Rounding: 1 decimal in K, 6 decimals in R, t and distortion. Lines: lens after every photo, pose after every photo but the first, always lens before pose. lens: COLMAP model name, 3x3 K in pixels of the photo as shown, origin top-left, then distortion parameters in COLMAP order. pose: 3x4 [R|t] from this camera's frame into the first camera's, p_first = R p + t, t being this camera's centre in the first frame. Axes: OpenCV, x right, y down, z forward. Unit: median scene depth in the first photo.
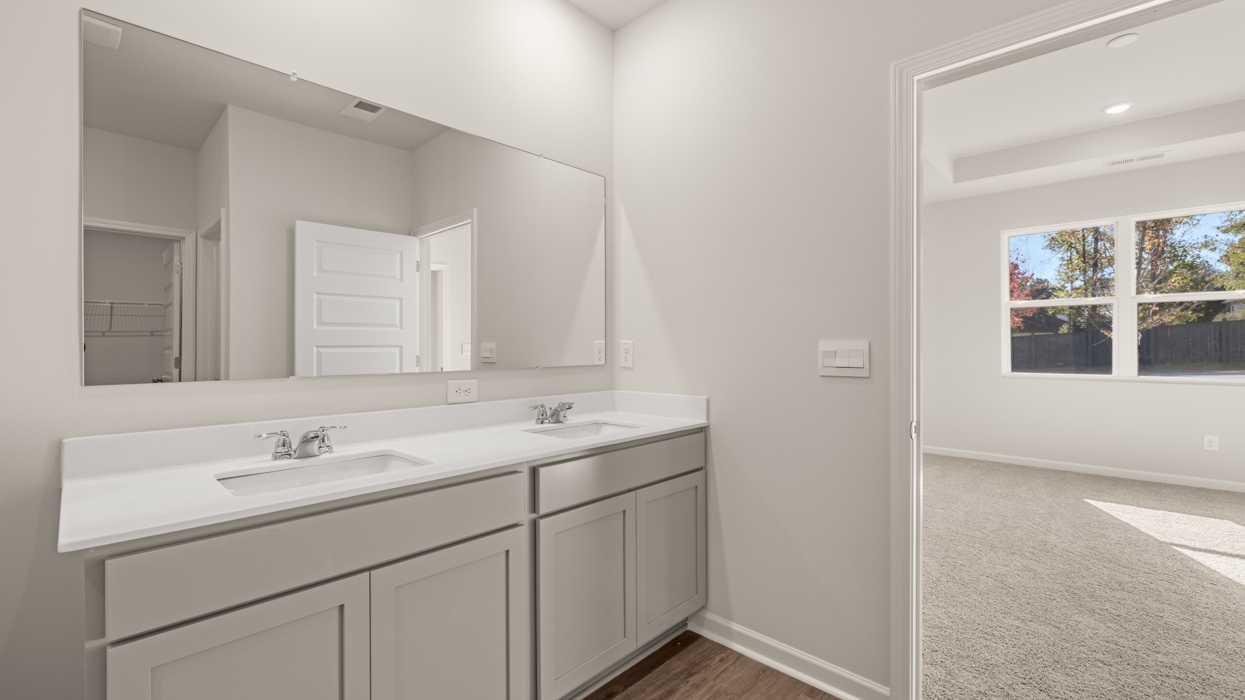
lens RADIAL K [[526.7, 0, 613.4], [0, 526.7, 343.5], [0, 0, 1]] dist [-0.000730, 0.000234]
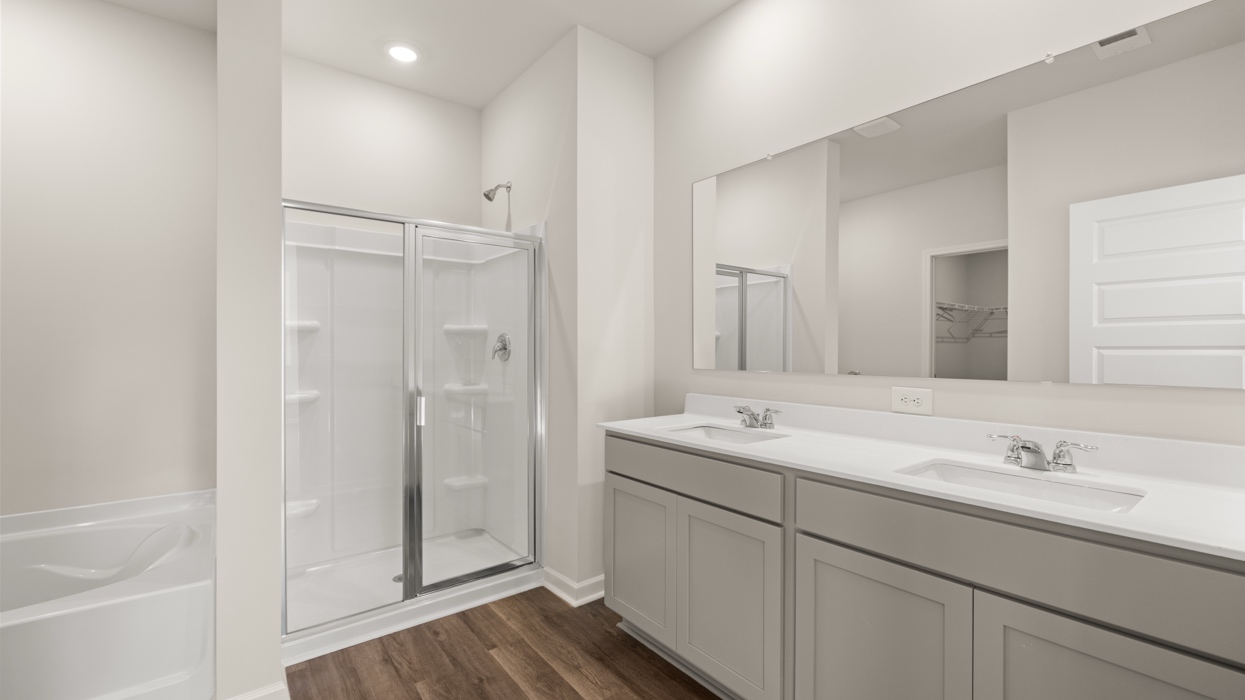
lens RADIAL K [[526.7, 0, 619.3], [0, 526.7, 350.1], [0, 0, 1]] dist [-0.000730, 0.000234]
pose [[-0.135425, 0.008466, -0.990751, 0.416086], [0.004905, 0.999957, 0.007874, -0.001555], [0.990775, -0.003793, -0.135461, 0.408358]]
